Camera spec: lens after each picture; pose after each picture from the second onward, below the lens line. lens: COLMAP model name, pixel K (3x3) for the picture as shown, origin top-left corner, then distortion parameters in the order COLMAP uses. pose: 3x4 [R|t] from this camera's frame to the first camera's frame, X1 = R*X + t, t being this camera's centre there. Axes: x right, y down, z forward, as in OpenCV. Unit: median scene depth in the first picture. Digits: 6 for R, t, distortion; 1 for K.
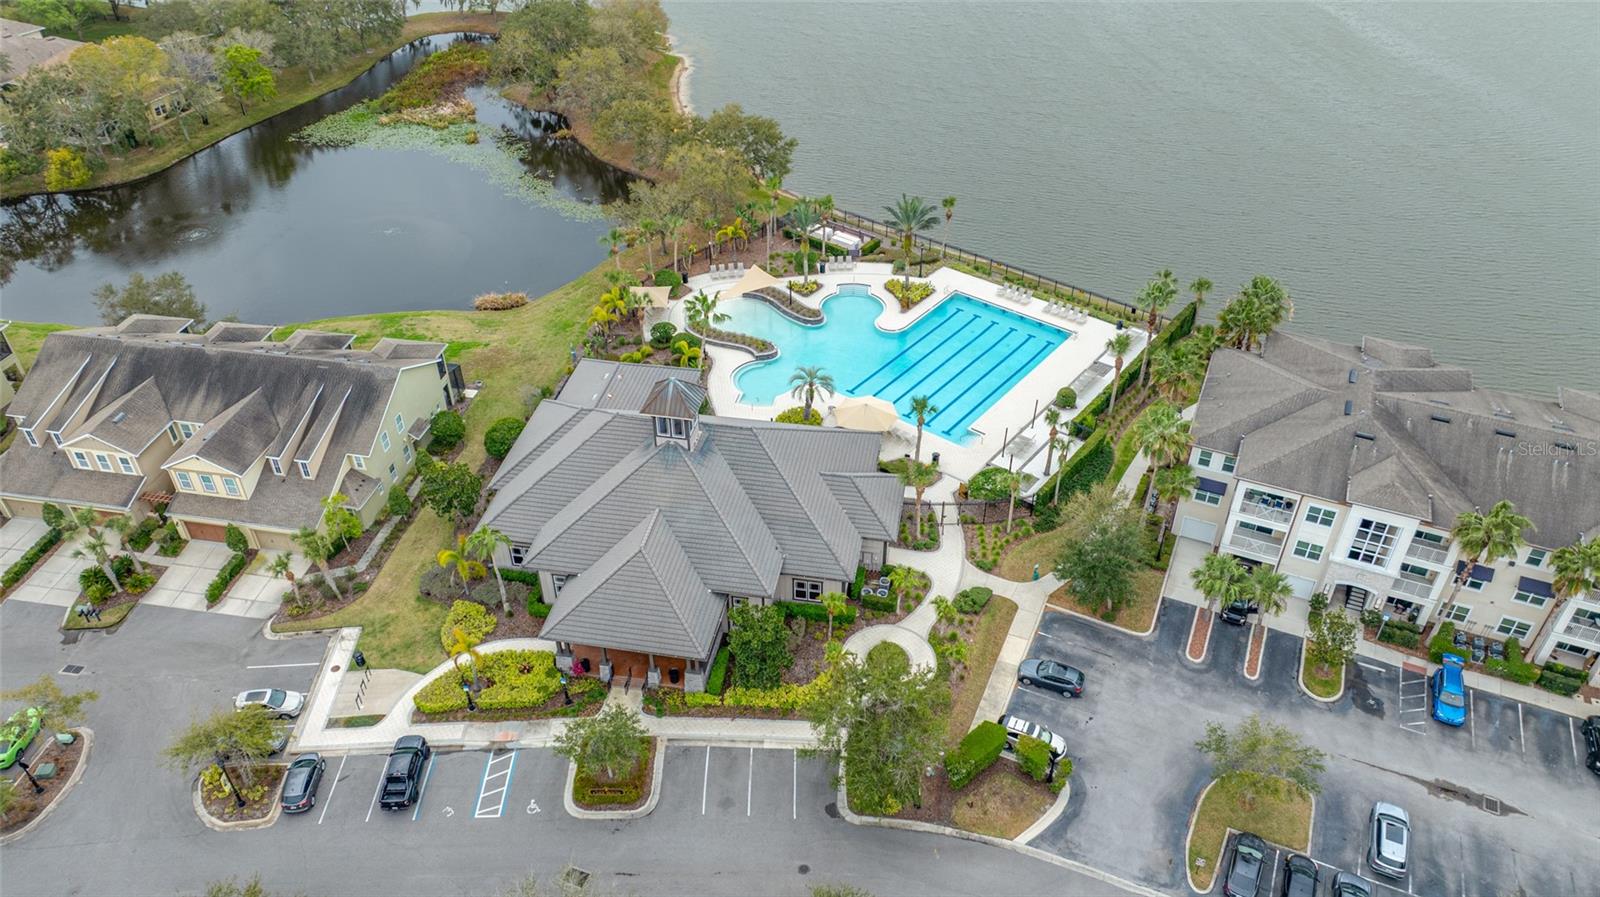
lens RADIAL K [[1155.4, 0, 802.0], [0, 1155.4, 397.7], [0, 0, 1]] dist [-0.018889, 0.001728]
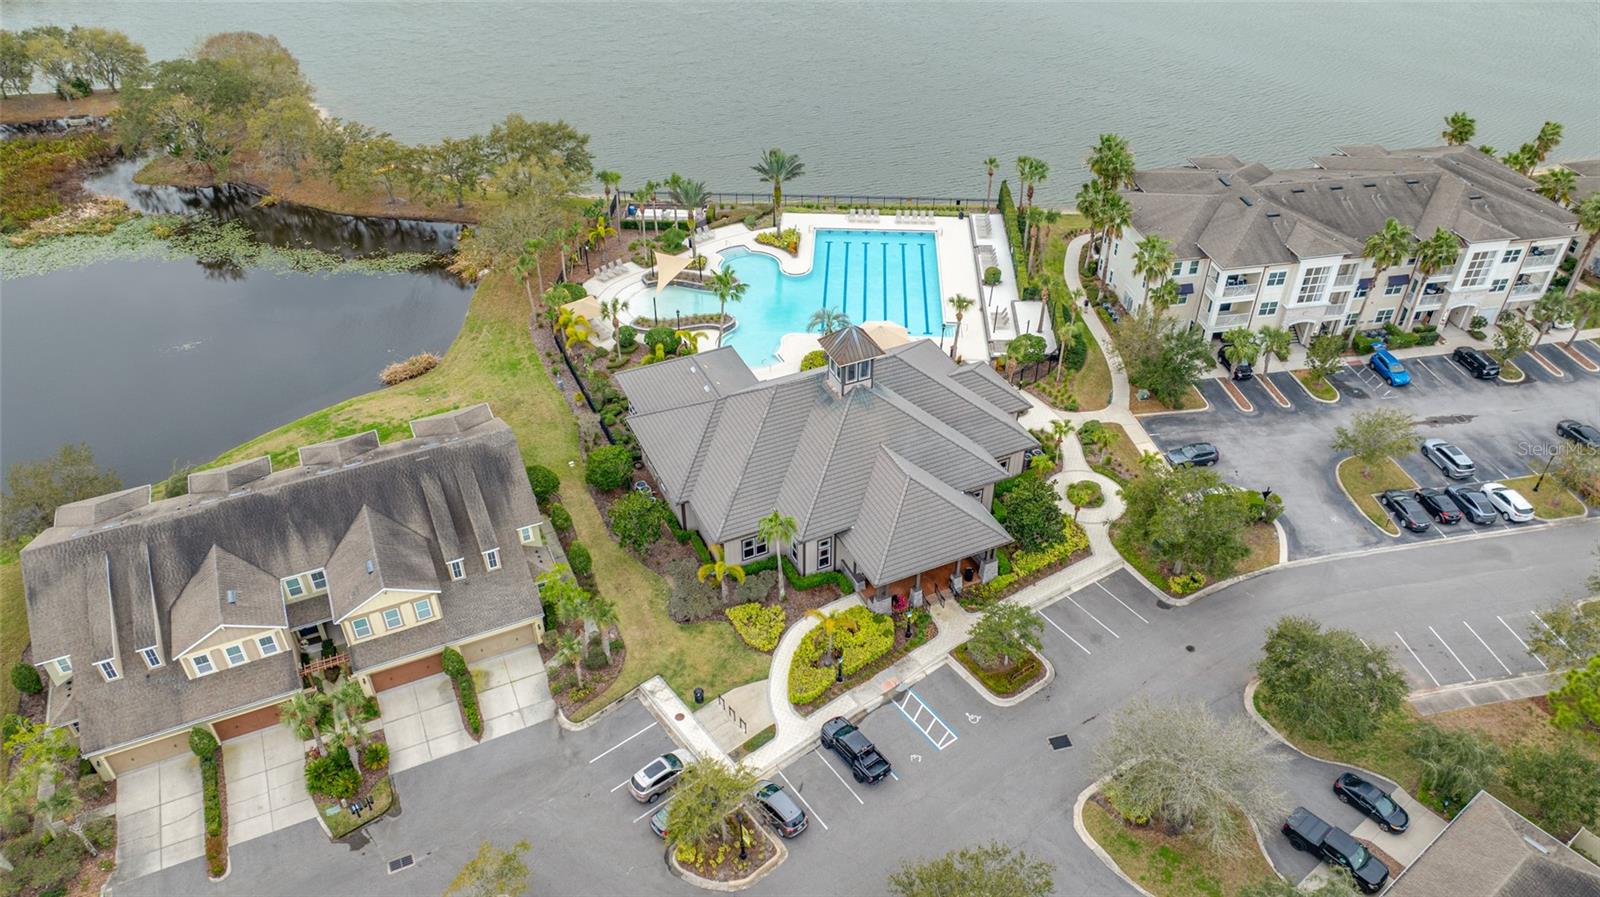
lens RADIAL K [[1120.4, 0, 800.0], [0, 1120.4, 448.5], [0, 0, 1]] dist [-0.016600, -0.002771]
pose [[0.818753, -0.345647, 0.458445, -0.649175], [0.323751, 0.937370, 0.128538, -0.056676], [-0.474162, 0.043181, 0.879378, 0.127546]]
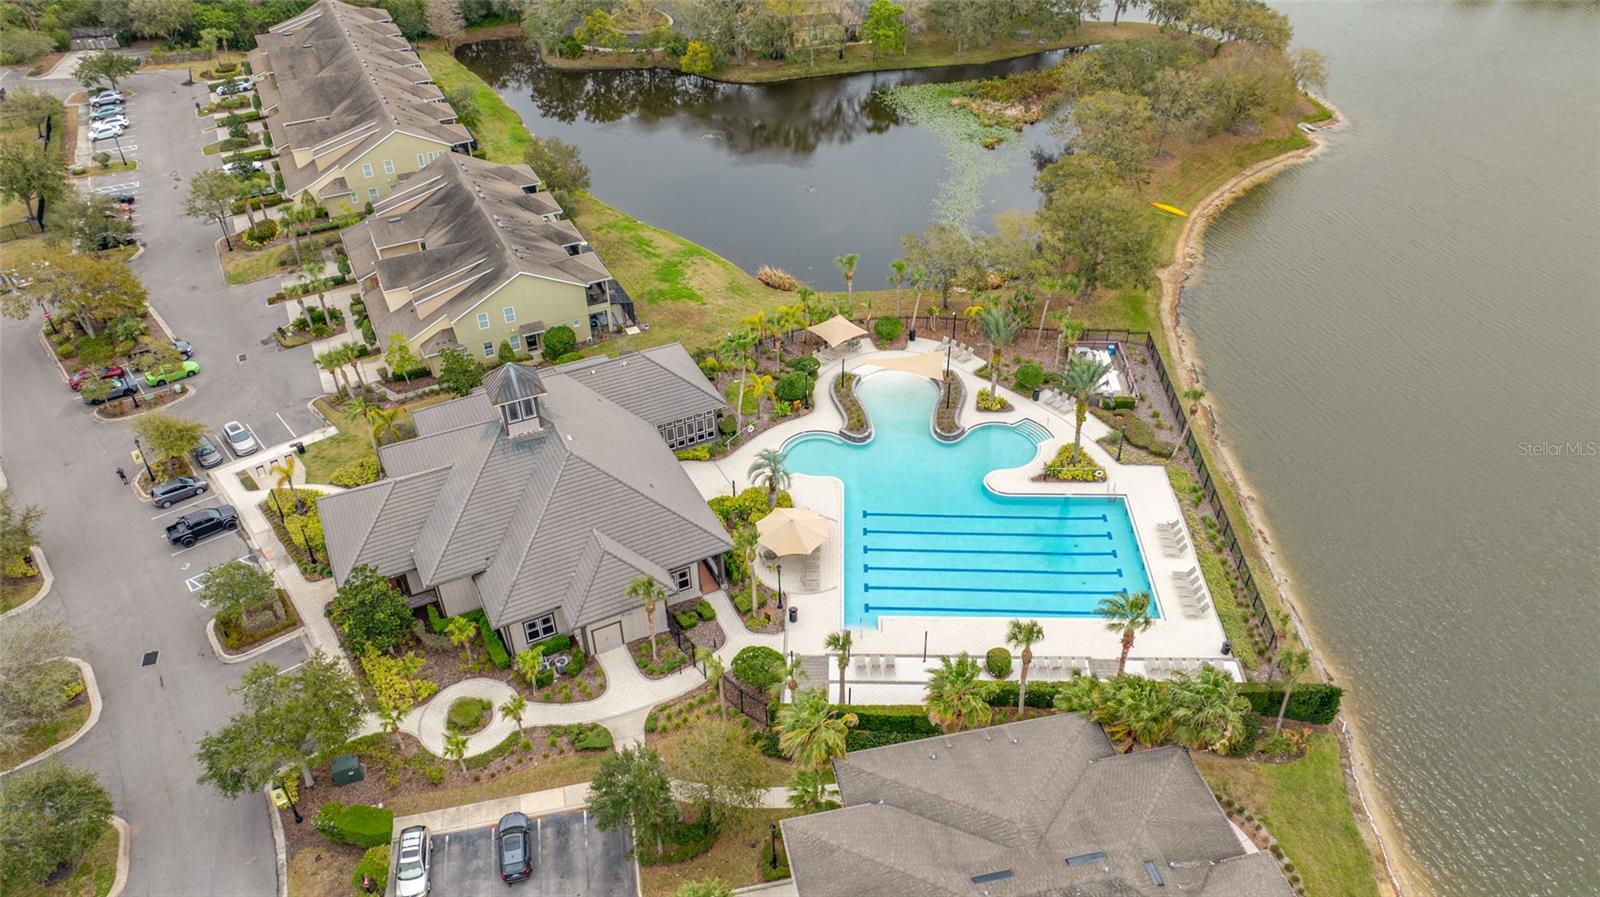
lens RADIAL K [[1120.4, 0, 800.0], [0, 1120.4, 448.5], [0, 0, 1]] dist [-0.016600, -0.002771]
pose [[0.592918, 0.482977, -0.644346, 0.701793], [-0.449979, 0.862301, 0.232283, -0.291258], [0.667808, 0.152218, 0.728603, 0.460021]]
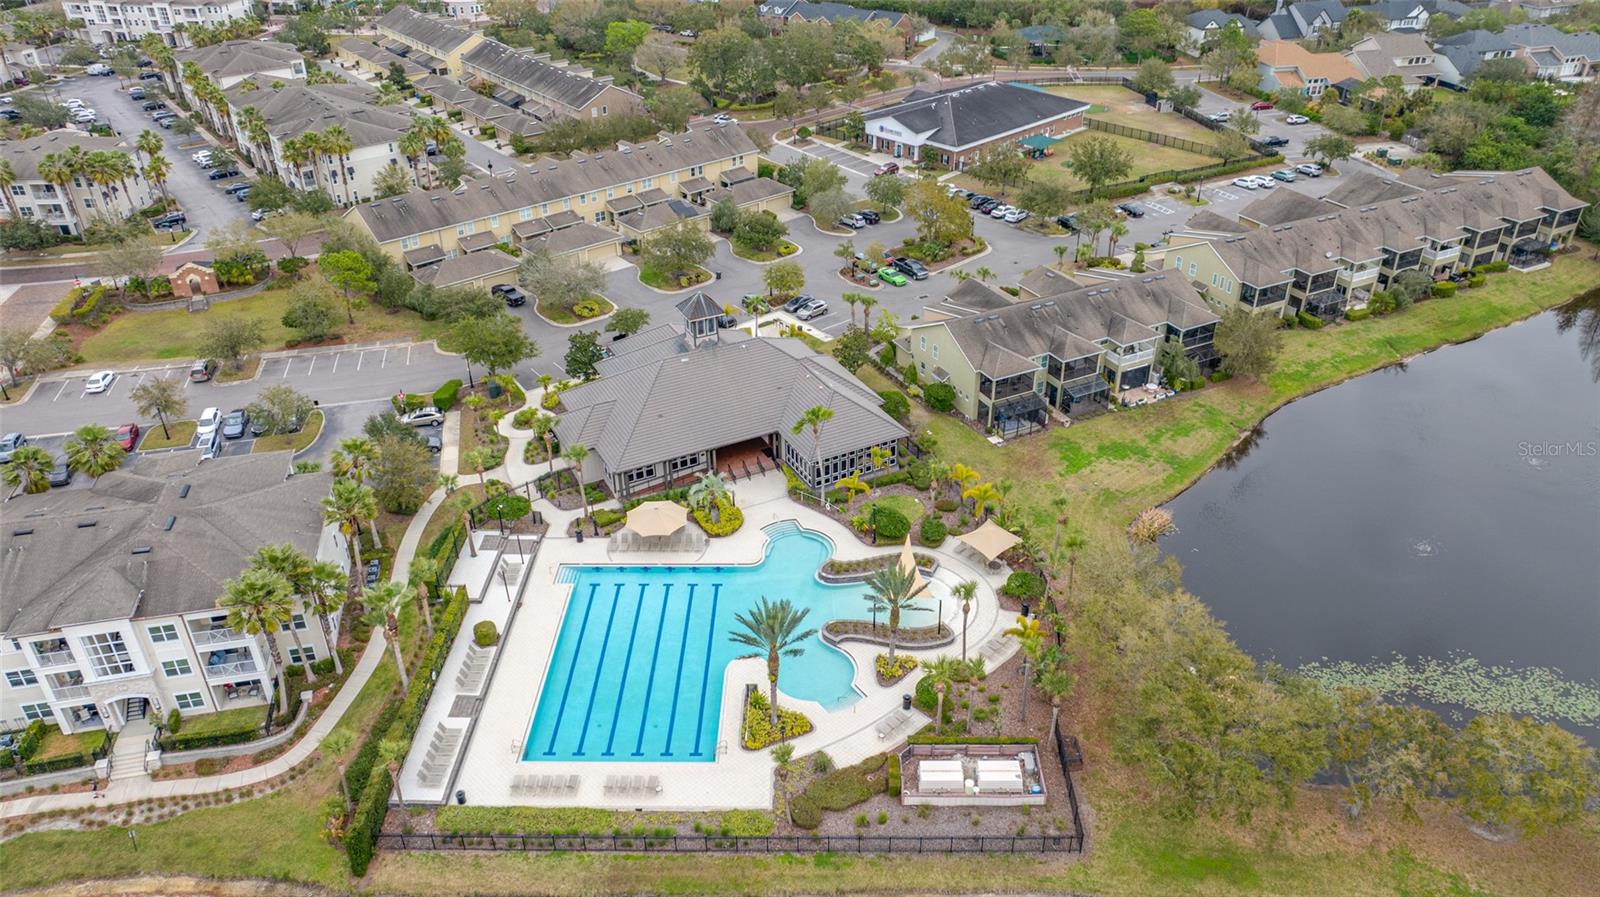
lens RADIAL K [[1120.4, 0, 800.0], [0, 1120.4, 448.5], [0, 0, 1]] dist [-0.016600, -0.002771]
pose [[-0.795240, 0.322686, -0.513290, 0.545369], [-0.334012, 0.473376, 0.815077, -1.063392], [0.505993, 0.819627, -0.268667, 1.563579]]
